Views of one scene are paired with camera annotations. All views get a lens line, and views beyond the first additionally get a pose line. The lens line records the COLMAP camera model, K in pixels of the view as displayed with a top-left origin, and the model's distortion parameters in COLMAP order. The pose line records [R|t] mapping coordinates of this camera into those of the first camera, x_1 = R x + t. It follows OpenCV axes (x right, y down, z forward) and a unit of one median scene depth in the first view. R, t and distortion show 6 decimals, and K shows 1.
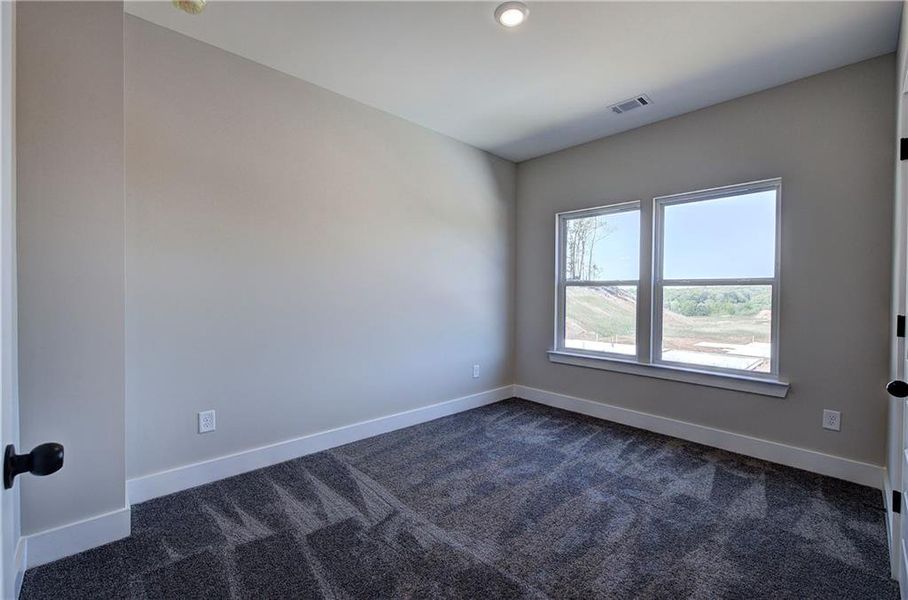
lens RADIAL K [[383.0, 0, 459.8], [0, 383.0, 299.8], [0, 0, 1]] dist [-0.002210, -0.000195]
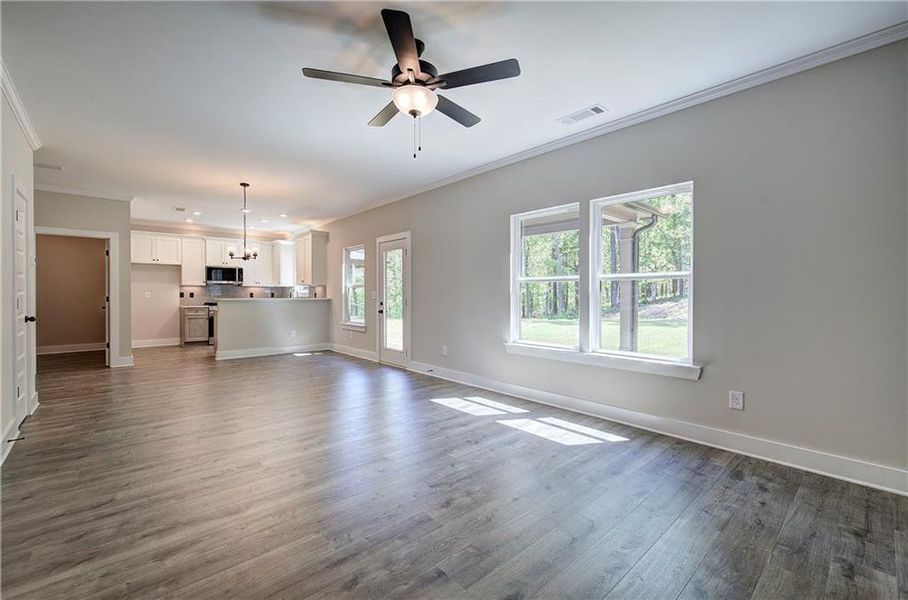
lens RADIAL K [[383.0, 0, 455.0], [0, 383.0, 296.7], [0, 0, 1]] dist [-0.002210, -0.000195]
pose [[0.999878, -0.009393, -0.012468, 1.277338], [0.009365, 0.999953, -0.002359, 0.029673], [0.012489, 0.002242, 0.999919, -1.272418]]
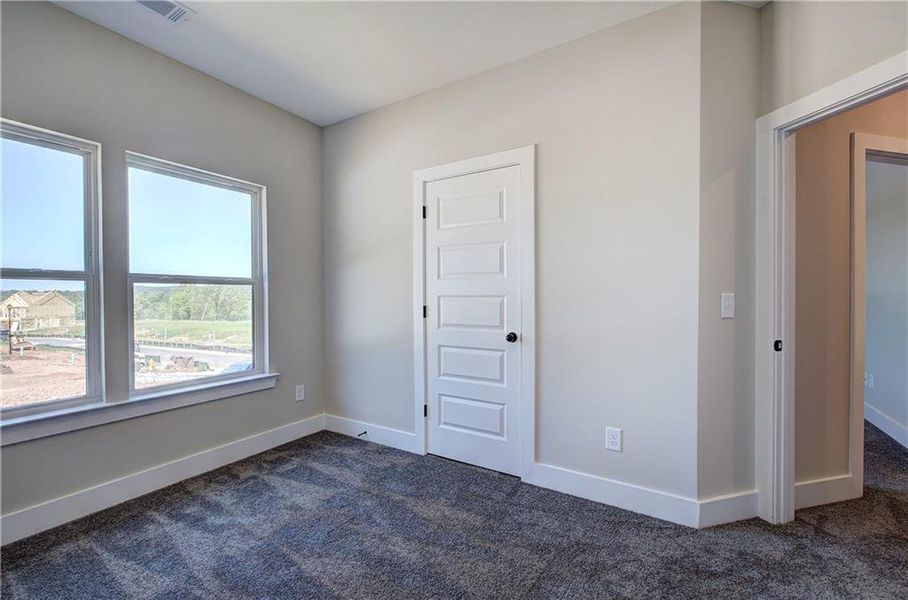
lens RADIAL K [[383.0, 0, 455.4], [0, 383.0, 299.5], [0, 0, 1]] dist [-0.002210, -0.000195]
pose [[-0.262597, -0.019942, 0.964700, -0.337964], [0.007824, 0.999710, 0.022795, -0.018972], [-0.964874, 0.013534, -0.262365, 0.728942]]
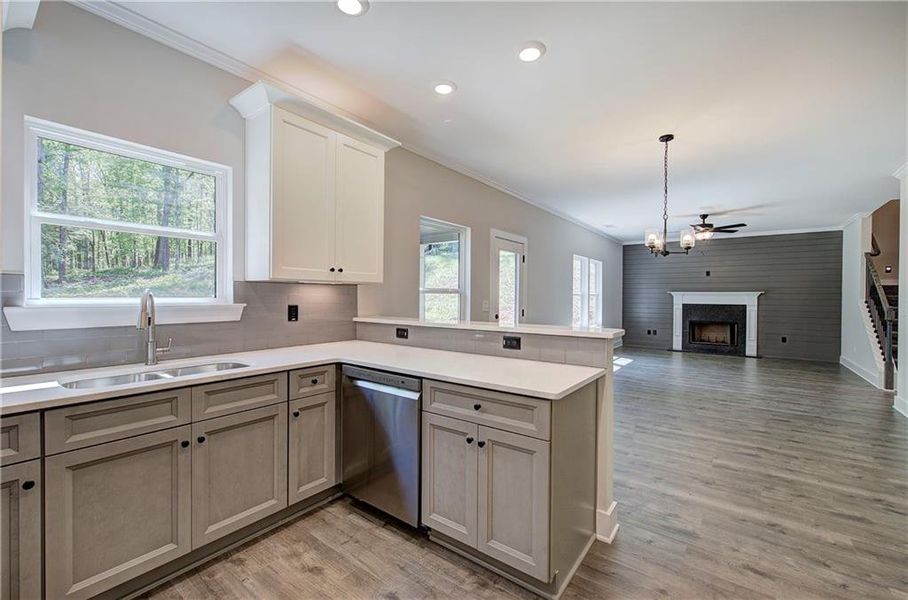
lens RADIAL K [[383.0, 0, 455.8], [0, 383.0, 298.7], [0, 0, 1]] dist [-0.002210, -0.000195]
pose [[-0.176924, -0.020908, 0.984002, -0.675694], [-0.003634, 0.999781, 0.020590, -0.045562], [-0.984218, 0.000067, -0.176962, 1.209309]]
